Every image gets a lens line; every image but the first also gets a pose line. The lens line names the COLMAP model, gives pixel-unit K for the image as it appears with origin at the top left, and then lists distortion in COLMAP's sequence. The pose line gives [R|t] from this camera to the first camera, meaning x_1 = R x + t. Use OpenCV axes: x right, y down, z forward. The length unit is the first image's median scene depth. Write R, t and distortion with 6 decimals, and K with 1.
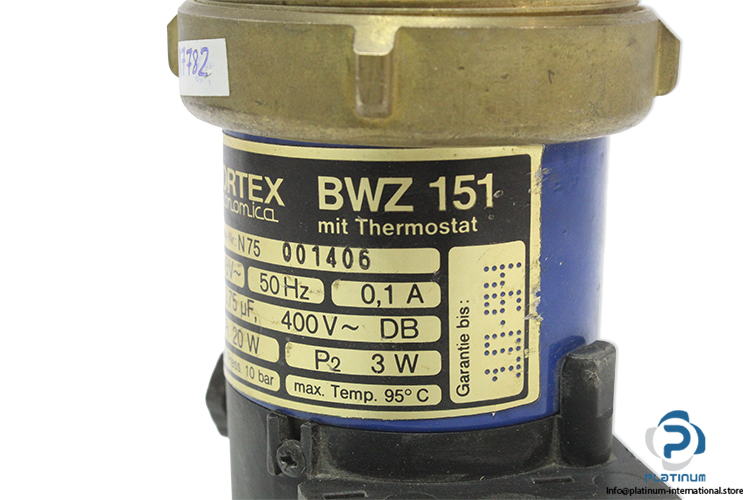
lens RADIAL K [[1406.3, 0, 374.2], [0, 1406.3, 250.2], [0, 0, 1]] dist [-0.004797, 0.000000]
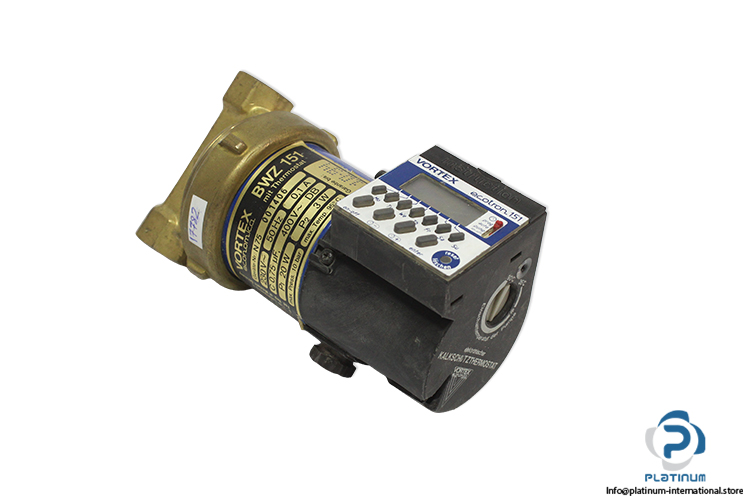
lens RADIAL K [[1132.1, 0, 374.3], [0, 1132.1, 249.8], [0, 0, 1]] dist [0.001886, 0.000000]
pose [[0.670304, -0.599711, 0.437079, -0.857653], [0.693884, 0.297702, -0.655666, 1.497073], [0.263091, 0.742778, 0.615681, -0.159117]]
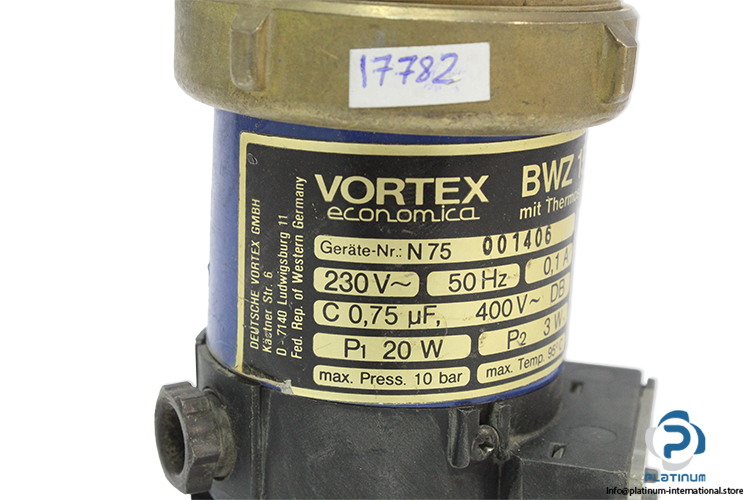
lens RADIAL K [[1406.3, 0, 374.3], [0, 1406.3, 250.2], [0, 0, 1]] dist [-0.004797, 0.000000]
pose [[0.429603, -0.204661, 0.879520, -1.009307], [0.155544, 0.976192, 0.151180, -0.164991], [-0.889521, 0.071856, 0.451209, 0.617221]]
